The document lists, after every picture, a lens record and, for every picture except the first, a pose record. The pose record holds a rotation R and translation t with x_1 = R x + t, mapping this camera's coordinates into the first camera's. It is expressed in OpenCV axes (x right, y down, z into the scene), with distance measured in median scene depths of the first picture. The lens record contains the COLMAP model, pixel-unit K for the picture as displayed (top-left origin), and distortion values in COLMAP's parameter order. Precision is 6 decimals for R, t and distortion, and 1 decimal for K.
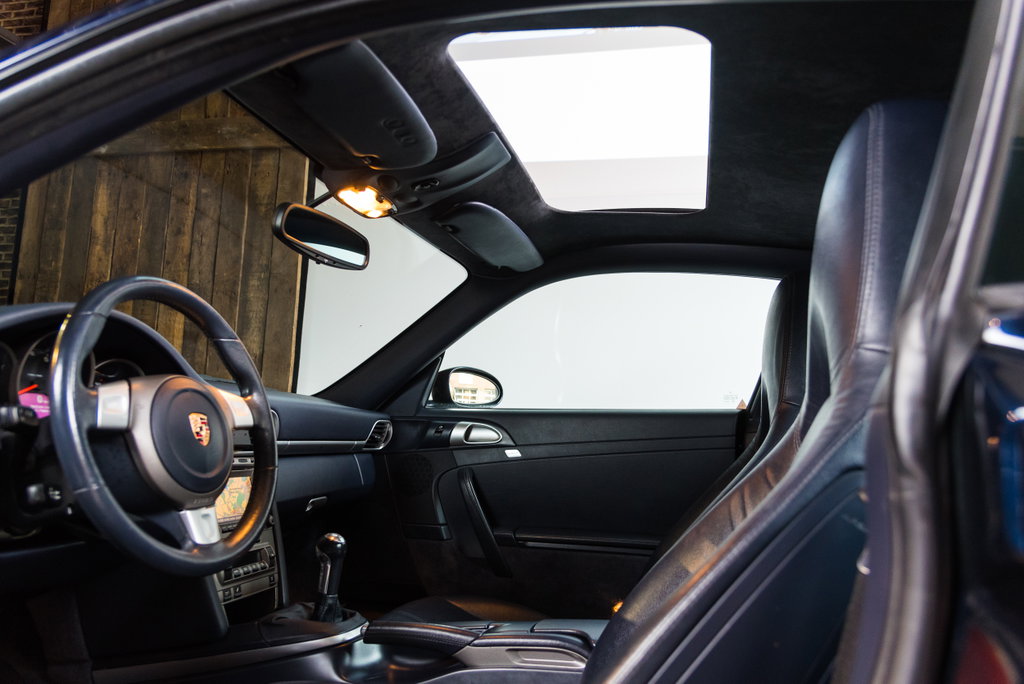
lens RADIAL K [[764.3, 0, 512.9], [0, 764.3, 308.2], [0, 0, 1]] dist [0.006185, -0.009552]
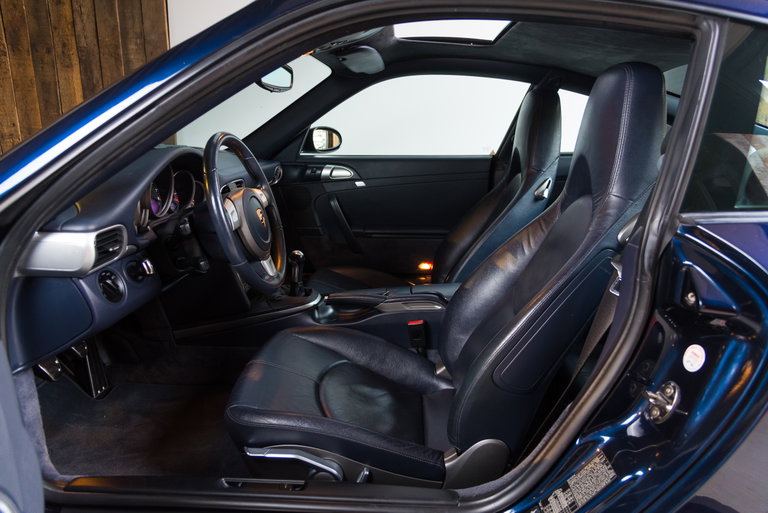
lens RADIAL K [[573.2, 0, 384.7], [0, 573.2, 231.2], [0, 0, 1]] dist [0.006185, -0.009552]
pose [[0.972659, -0.060425, 0.224237, -0.232008], [-0.028099, 0.927844, 0.371908, -0.178270], [-0.230530, -0.368041, 0.900779, -0.172899]]
